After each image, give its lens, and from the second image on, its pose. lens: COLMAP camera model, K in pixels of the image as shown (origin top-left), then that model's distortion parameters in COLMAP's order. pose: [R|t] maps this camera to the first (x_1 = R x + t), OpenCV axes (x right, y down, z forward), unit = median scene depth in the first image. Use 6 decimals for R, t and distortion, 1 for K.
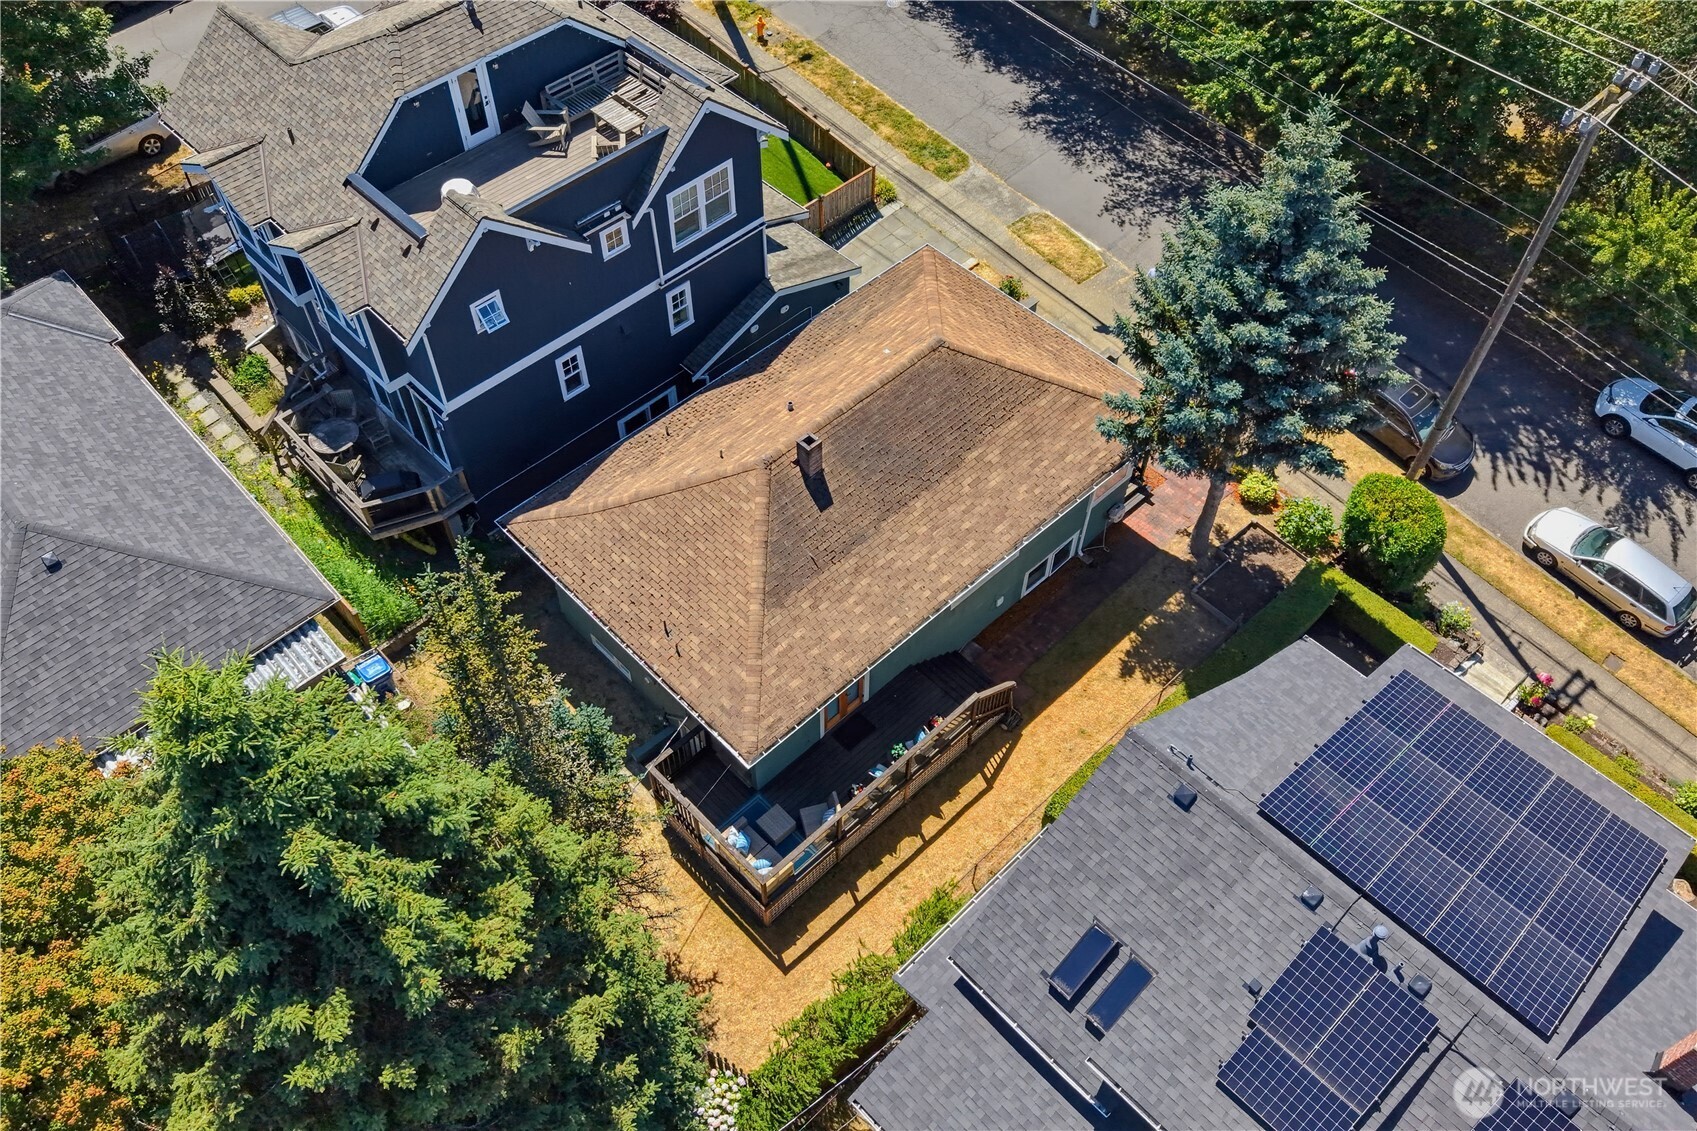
lens RADIAL K [[1322.6, 0, 839.3], [0, 1322.6, 567.6], [0, 0, 1]] dist [0.007039, 0.001925]
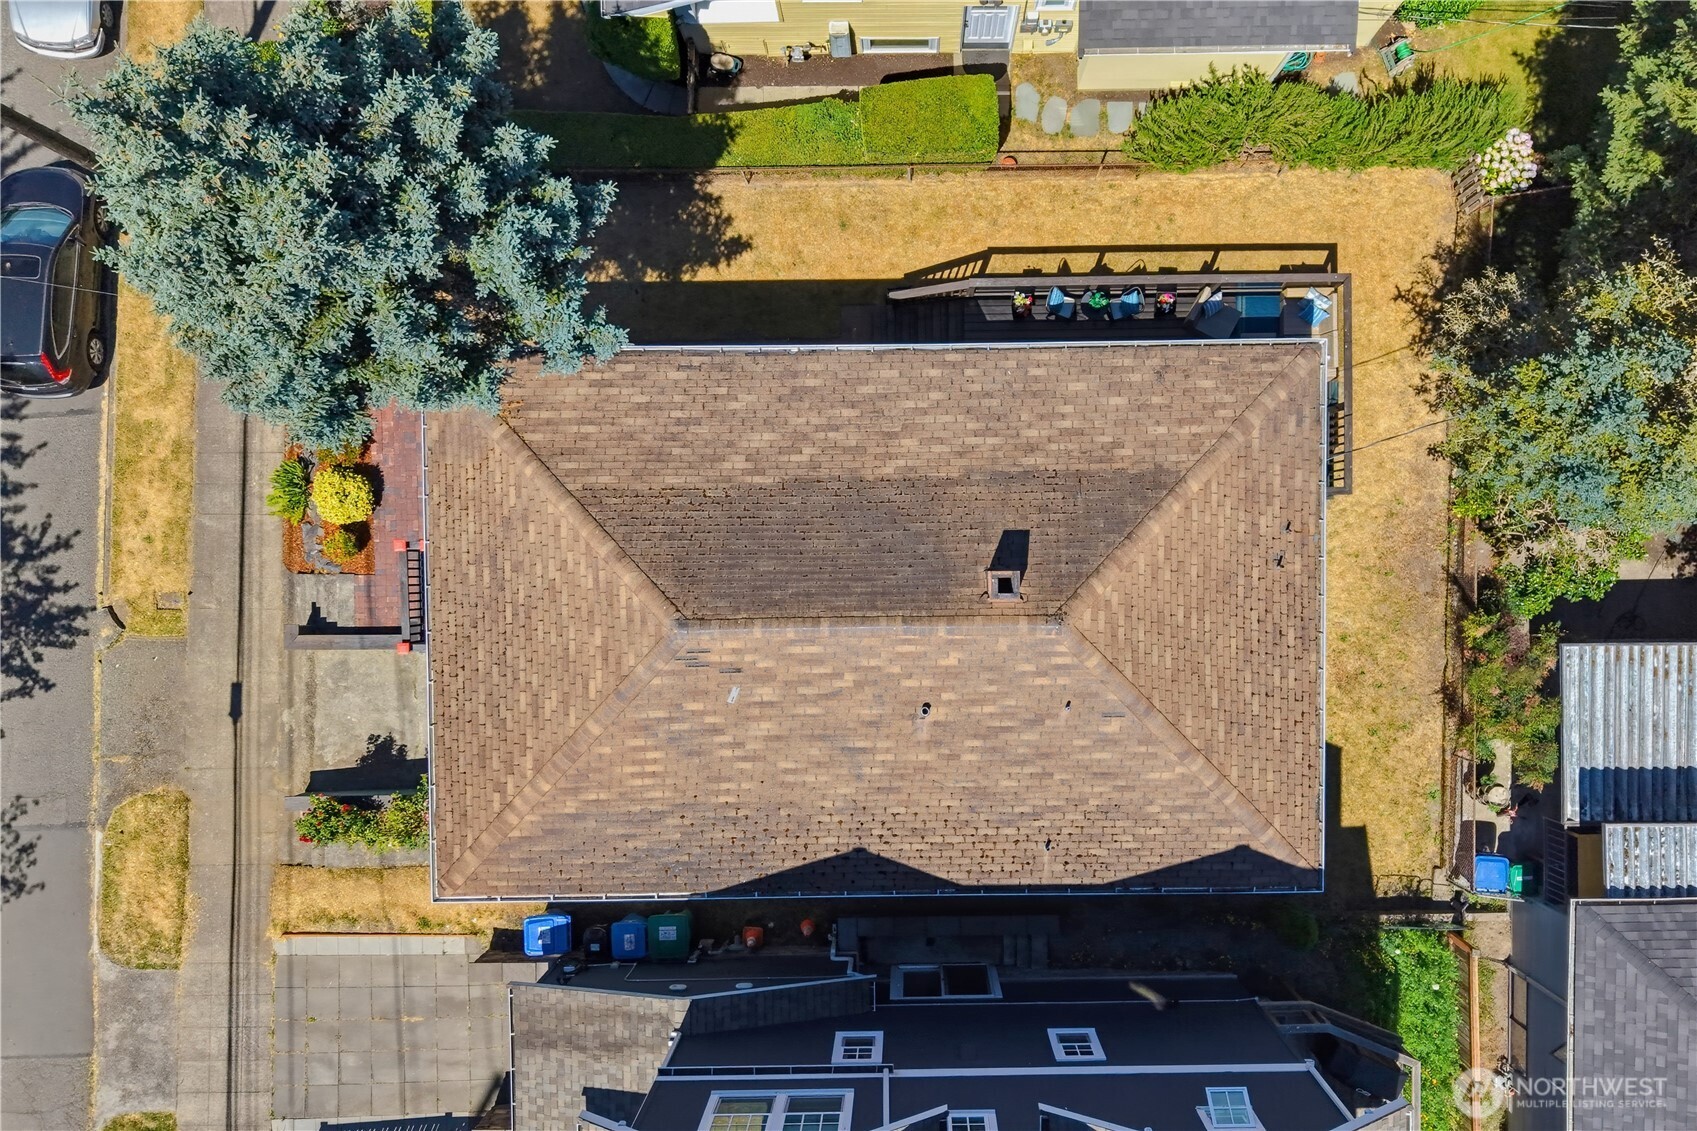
lens RADIAL K [[1300.3, 0, 890.0], [0, 1300.3, 635.6], [0, 0, 1]] dist [0.008276, 0.004500]
pose [[-0.729197, -0.684010, -0.020046, 0.013261], [0.547073, -0.600310, 0.583385, -0.465001], [-0.411075, 0.414436, 0.811948, 0.459234]]
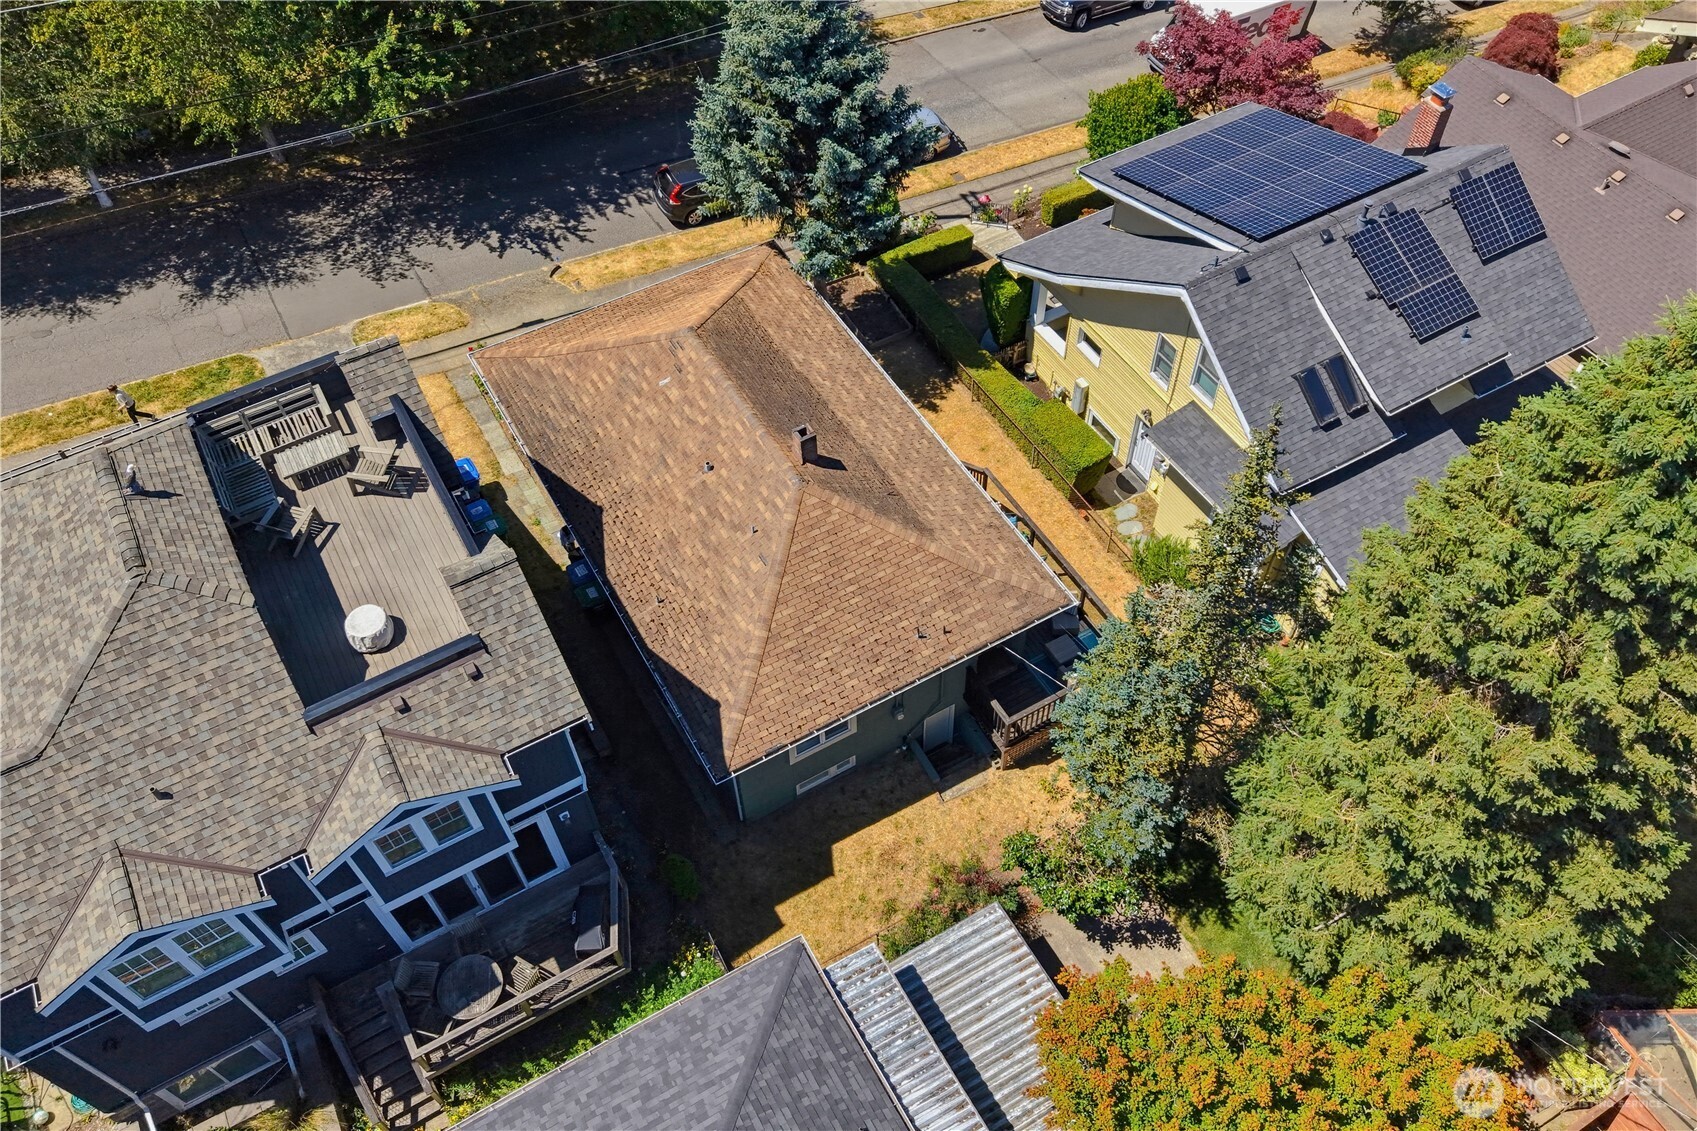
lens RADIAL K [[1322.6, 0, 839.3], [0, 1322.6, 567.6], [0, 0, 1]] dist [0.007039, 0.001925]
pose [[0.244682, -0.779444, 0.576713, -0.611120], [0.784195, 0.508888, 0.355065, -0.342118], [-0.570236, 0.365377, 0.735752, 0.248266]]
